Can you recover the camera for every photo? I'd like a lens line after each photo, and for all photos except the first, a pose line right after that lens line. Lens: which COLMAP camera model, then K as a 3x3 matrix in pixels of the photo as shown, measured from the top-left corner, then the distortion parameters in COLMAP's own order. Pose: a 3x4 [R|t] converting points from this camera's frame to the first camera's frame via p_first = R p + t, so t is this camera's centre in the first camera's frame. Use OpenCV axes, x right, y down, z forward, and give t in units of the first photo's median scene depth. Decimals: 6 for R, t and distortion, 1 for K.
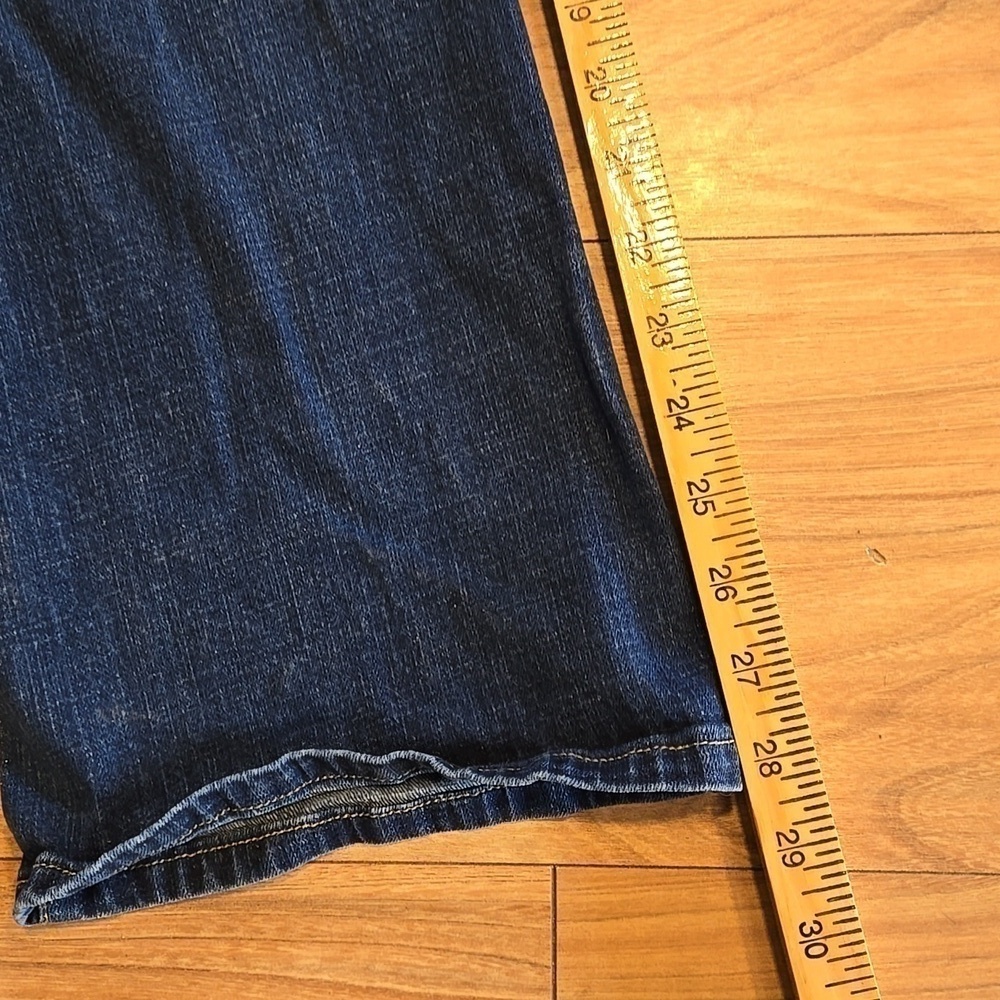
lens RADIAL K [[1371.3, 0, 501.5], [0, 1371.3, 501.2], [0, 0, 1]] dist [0.025625, 0.000000]
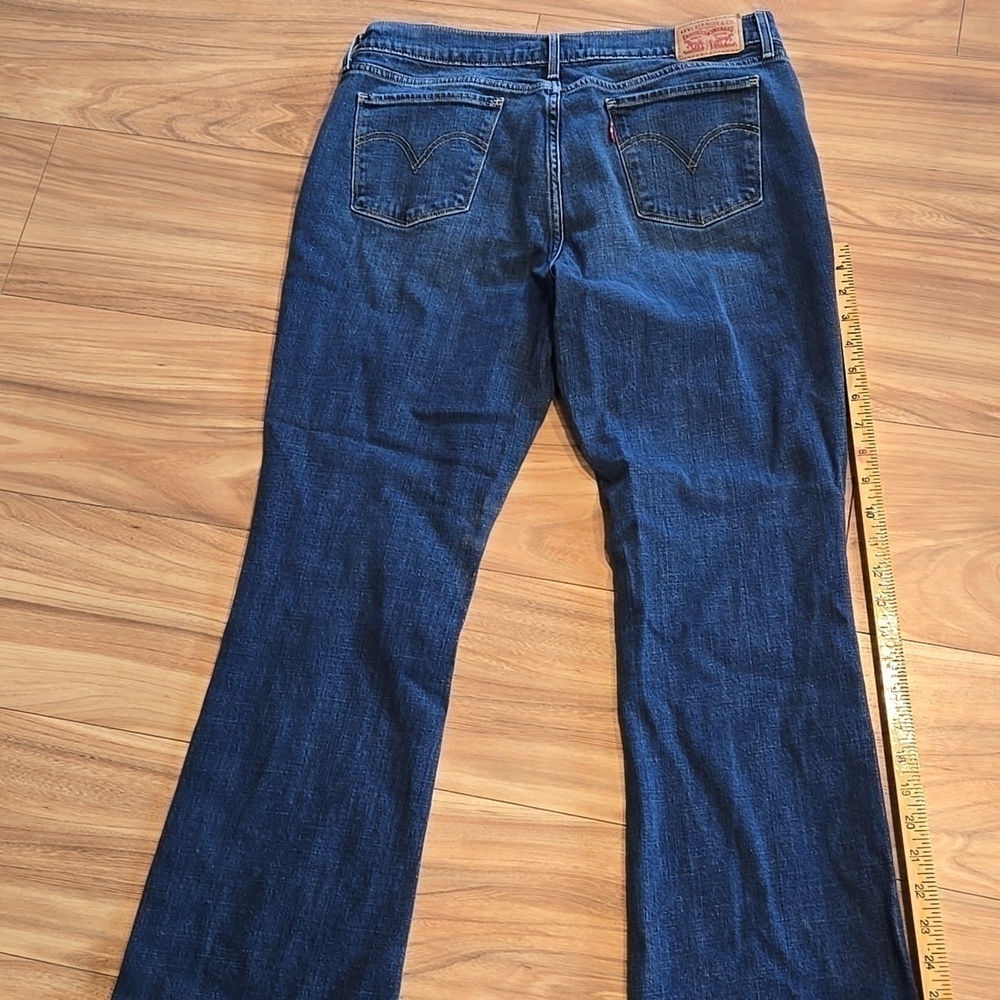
lens RADIAL K [[1371.3, 0, 497.6], [0, 1371.3, 499.5], [0, 0, 1]] dist [0.025625, 0.000000]
pose [[0.979200, 0.176343, -0.100353, -0.517117], [-0.196184, 0.949061, -0.246567, -0.085494], [0.051761, 0.261126, 0.963916, -1.631807]]
